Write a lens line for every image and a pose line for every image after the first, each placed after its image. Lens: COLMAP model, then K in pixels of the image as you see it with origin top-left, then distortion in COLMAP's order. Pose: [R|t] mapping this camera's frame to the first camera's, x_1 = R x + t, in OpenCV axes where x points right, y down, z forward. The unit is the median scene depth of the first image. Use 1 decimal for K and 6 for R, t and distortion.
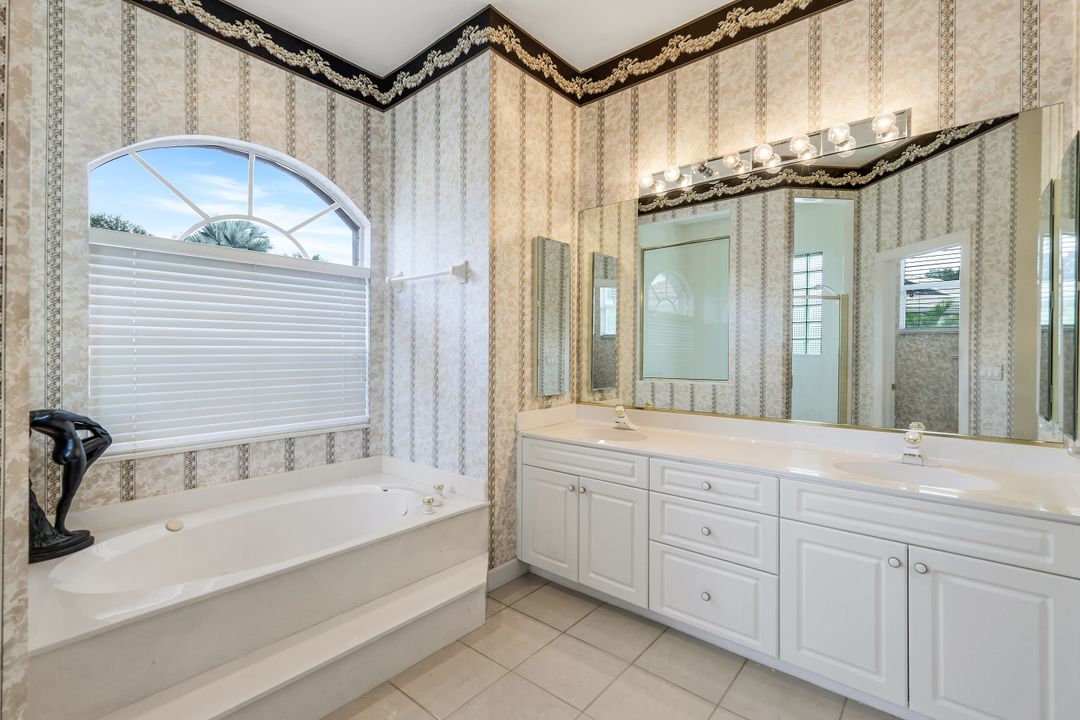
lens RADIAL K [[490.9, 0, 546.2], [0, 490.9, 354.7], [0, 0, 1]] dist [-0.002249, -0.000816]
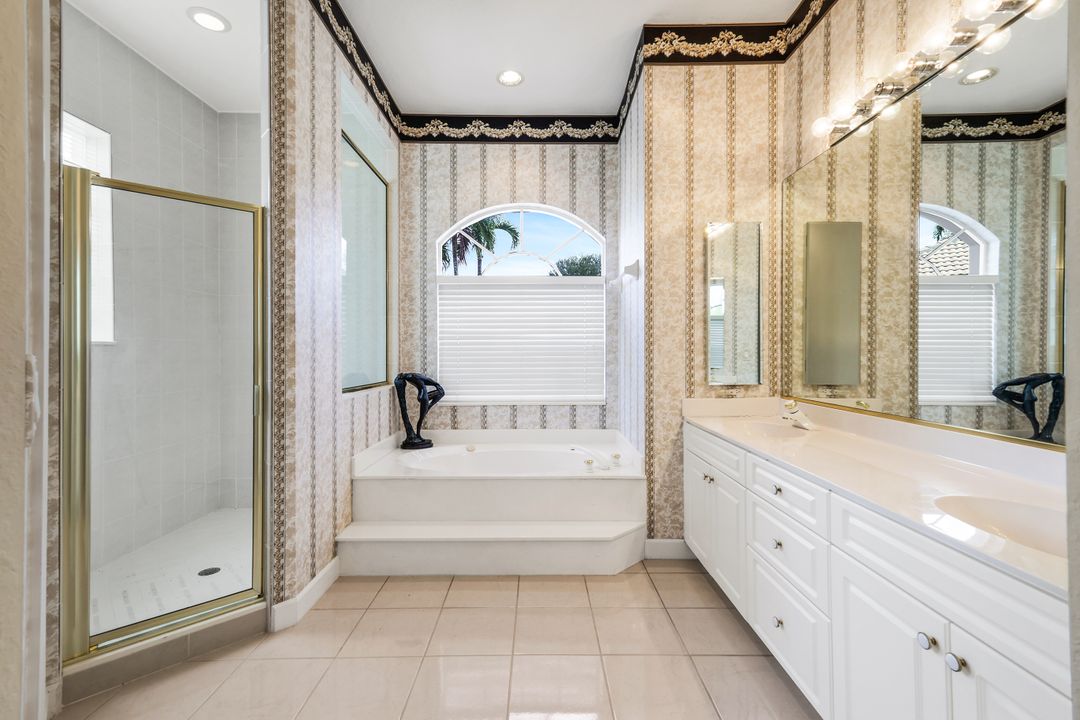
lens RADIAL K [[490.9, 0, 548.8], [0, 490.9, 357.5], [0, 0, 1]] dist [-0.002249, -0.000816]
pose [[0.628266, 0.002575, -0.777994, 0.568111], [-0.002767, 0.999996, 0.001075, 0.031658], [0.777993, 0.001477, 0.628271, 0.131172]]
